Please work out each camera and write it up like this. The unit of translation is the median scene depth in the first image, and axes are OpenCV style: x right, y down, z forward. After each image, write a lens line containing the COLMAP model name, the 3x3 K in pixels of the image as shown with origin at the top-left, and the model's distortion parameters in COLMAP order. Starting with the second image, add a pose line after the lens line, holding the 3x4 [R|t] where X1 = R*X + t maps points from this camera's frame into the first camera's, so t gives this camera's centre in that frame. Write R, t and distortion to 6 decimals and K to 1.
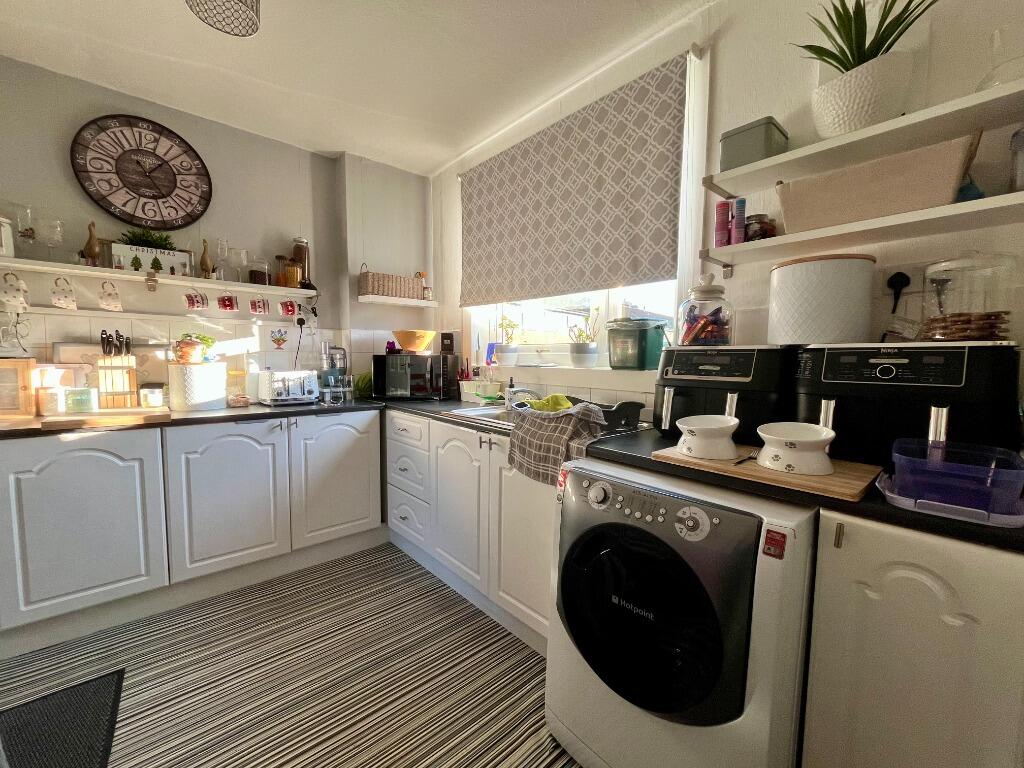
lens RADIAL K [[411.2, 0, 510.2], [0, 411.2, 388.3], [0, 0, 1]] dist [-0.005909, 0.000410]
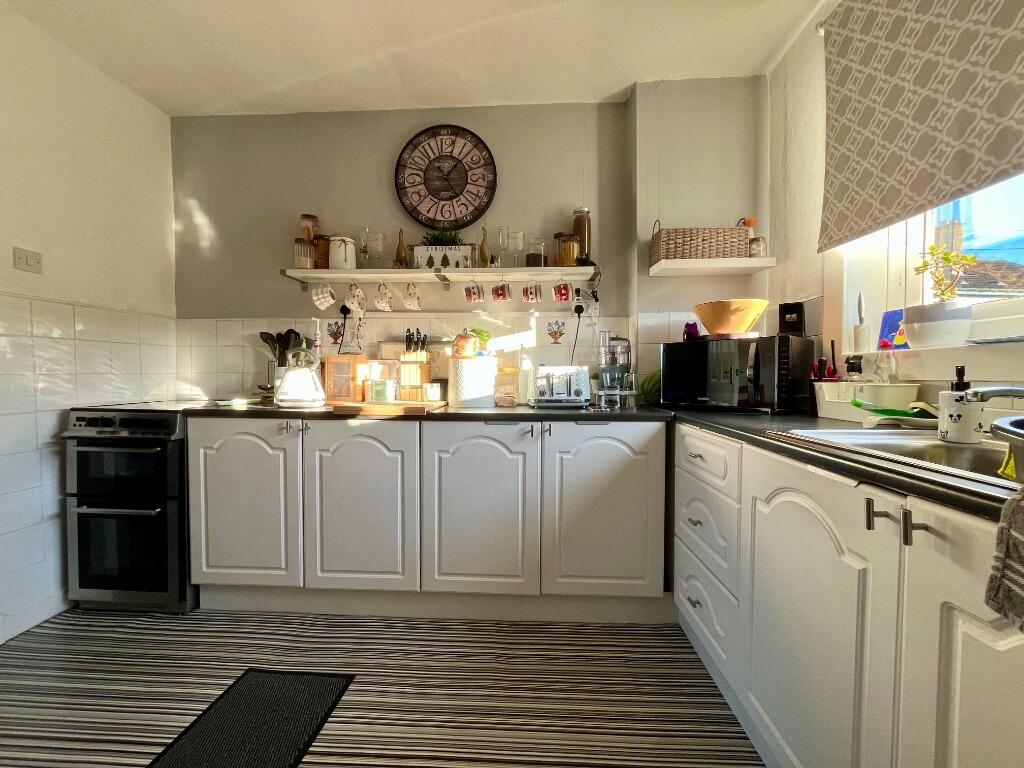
lens RADIAL K [[411.2, 0, 508.0], [0, 411.2, 388.9], [0, 0, 1]] dist [-0.005909, 0.000410]
pose [[0.712715, 0.013020, -0.701333, -0.035213], [-0.045571, 0.998575, -0.027772, 0.031228], [0.699972, 0.051754, 0.712292, 0.369151]]
